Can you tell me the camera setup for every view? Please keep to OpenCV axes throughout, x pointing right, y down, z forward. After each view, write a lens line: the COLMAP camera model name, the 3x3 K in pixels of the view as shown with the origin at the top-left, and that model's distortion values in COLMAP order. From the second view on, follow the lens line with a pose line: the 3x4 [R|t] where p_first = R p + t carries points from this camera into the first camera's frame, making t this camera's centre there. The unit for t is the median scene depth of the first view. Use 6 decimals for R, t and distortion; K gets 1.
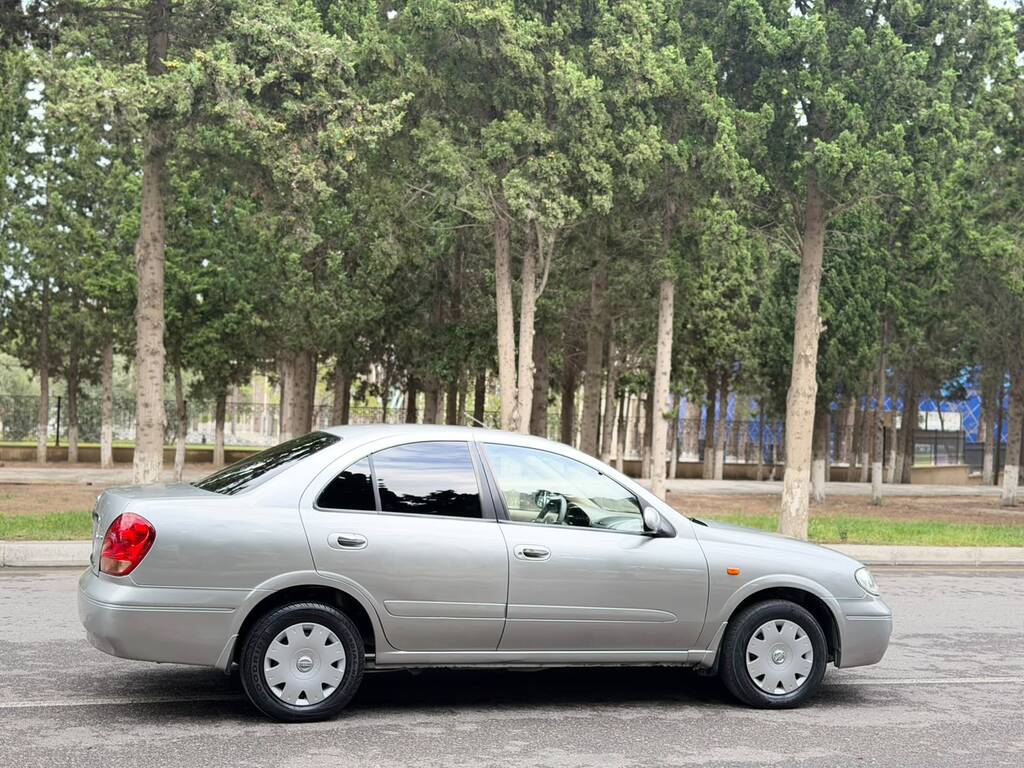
lens RADIAL K [[1576.0, 0, 512.0], [0, 1576.0, 384.0], [0, 0, 1]] dist [0.118728, 0.068419]
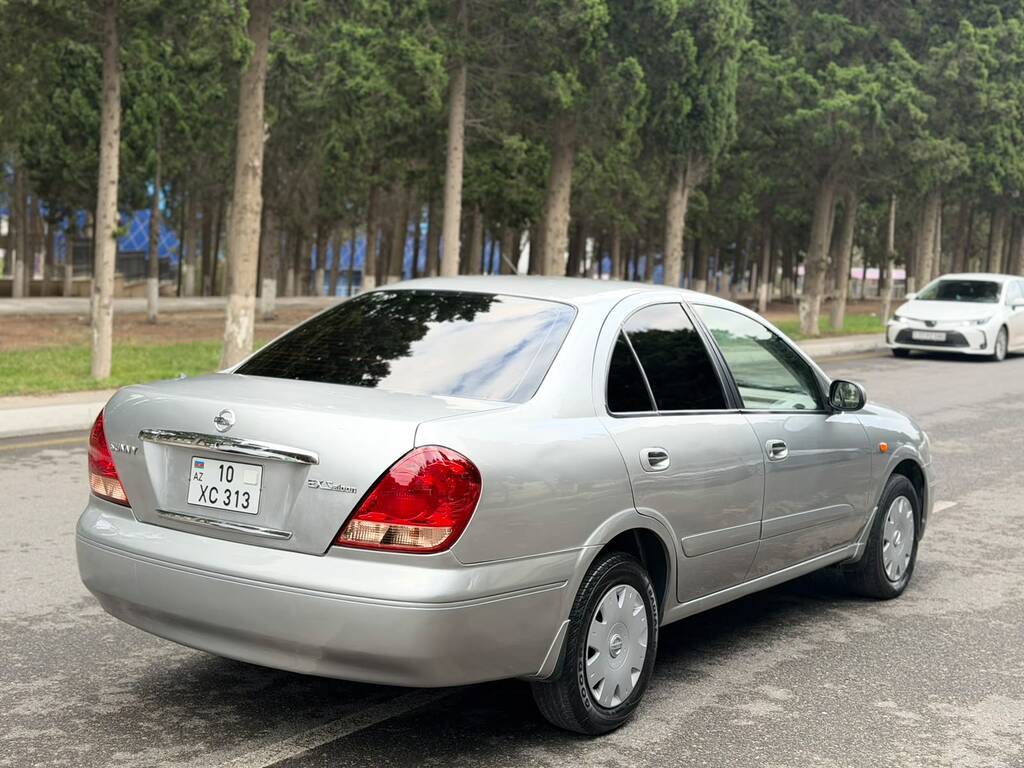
lens RADIAL K [[1505.1, 0, 512.0], [0, 1505.1, 384.0], [0, 0, 1]] dist [0.180286, -0.068820]
pose [[0.767685, -0.061353, 0.637884, -0.256644], [-0.022234, 0.992257, 0.122195, -0.004297], [-0.640442, -0.107990, 0.760377, 0.252189]]
